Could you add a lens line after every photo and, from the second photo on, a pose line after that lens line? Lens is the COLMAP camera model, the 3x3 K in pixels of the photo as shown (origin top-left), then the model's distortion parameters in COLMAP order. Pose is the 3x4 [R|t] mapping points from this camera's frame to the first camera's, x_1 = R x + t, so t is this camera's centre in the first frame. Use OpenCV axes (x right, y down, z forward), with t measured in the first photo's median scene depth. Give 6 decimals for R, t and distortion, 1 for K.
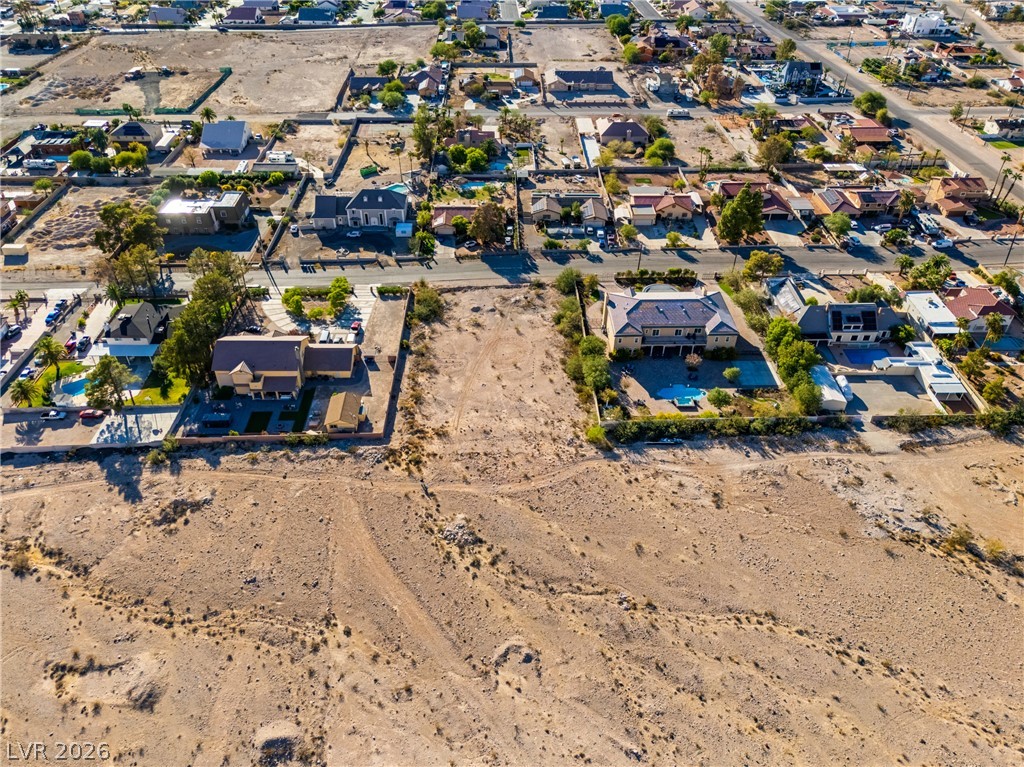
lens RADIAL K [[752.5, 0, 512.3], [0, 752.5, 387.4], [0, 0, 1]] dist [0.074773, -0.070118]
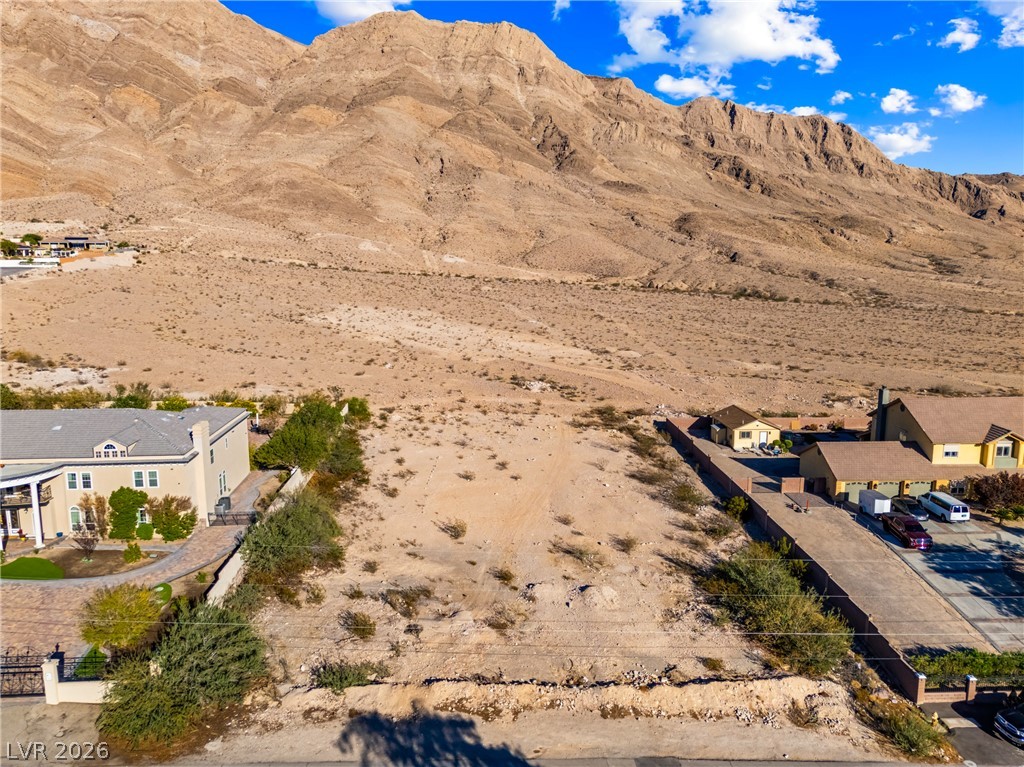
lens RADIAL K [[758.1, 0, 512.0], [0, 758.1, 381.0], [0, 0, 1]] dist [0.063095, -0.047886]
pose [[-0.999504, -0.004438, -0.031186, -0.007771], [-0.026264, 0.664028, 0.747246, -0.414095], [0.017393, 0.747695, -0.663815, 1.245620]]
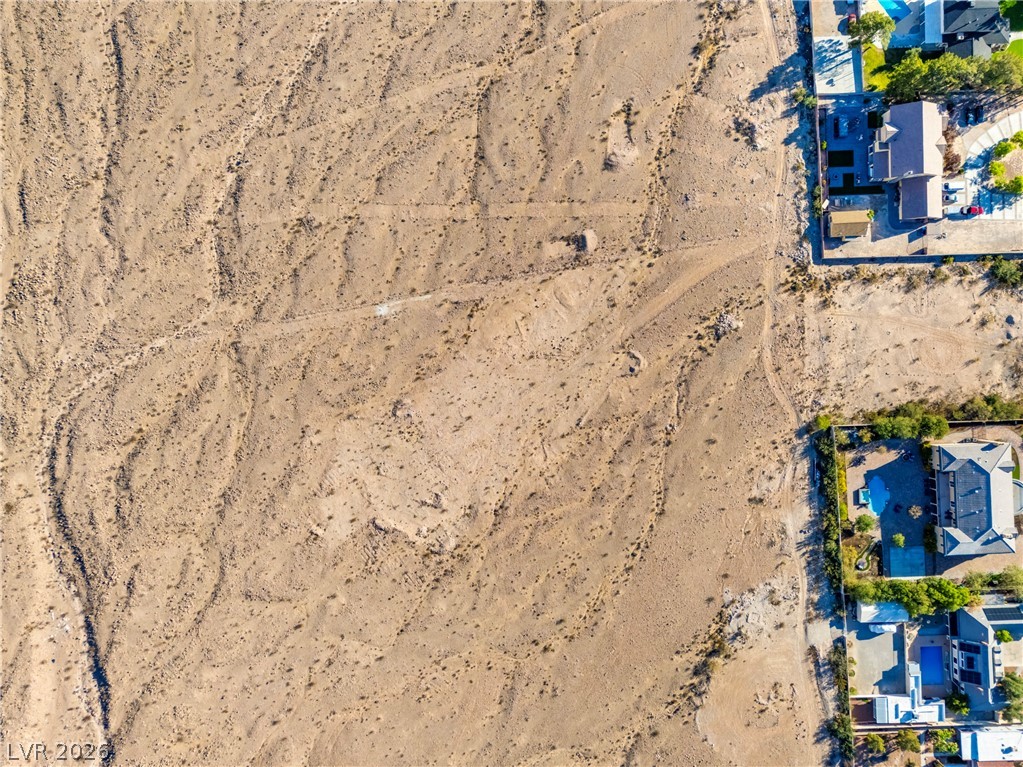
lens RADIAL K [[761.8, 0, 511.5], [0, 761.8, 383.5], [0, 0, 1]] dist [0.069219, -0.059329]
pose [[0.015459, 0.999878, -0.002288, 0.033434], [-0.632277, 0.011548, 0.774656, -0.543820], [0.774588, -0.010529, 0.632378, -0.226193]]
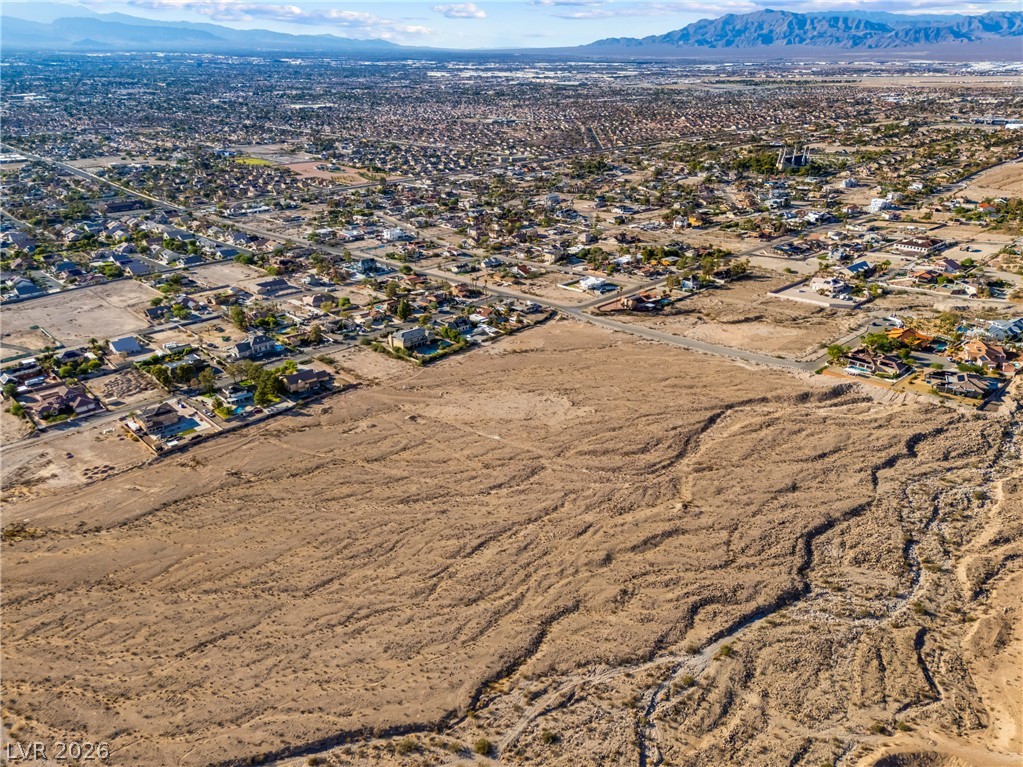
lens RADIAL K [[759.5, 0, 511.5], [0, 759.5, 383.5], [0, 0, 1]] dist [0.076483, -0.072755]
pose [[0.749928, -0.270989, 0.603468, -1.371422], [0.415962, 0.902503, -0.111644, 0.578933], [-0.514377, 0.334745, 0.789533, -1.524921]]
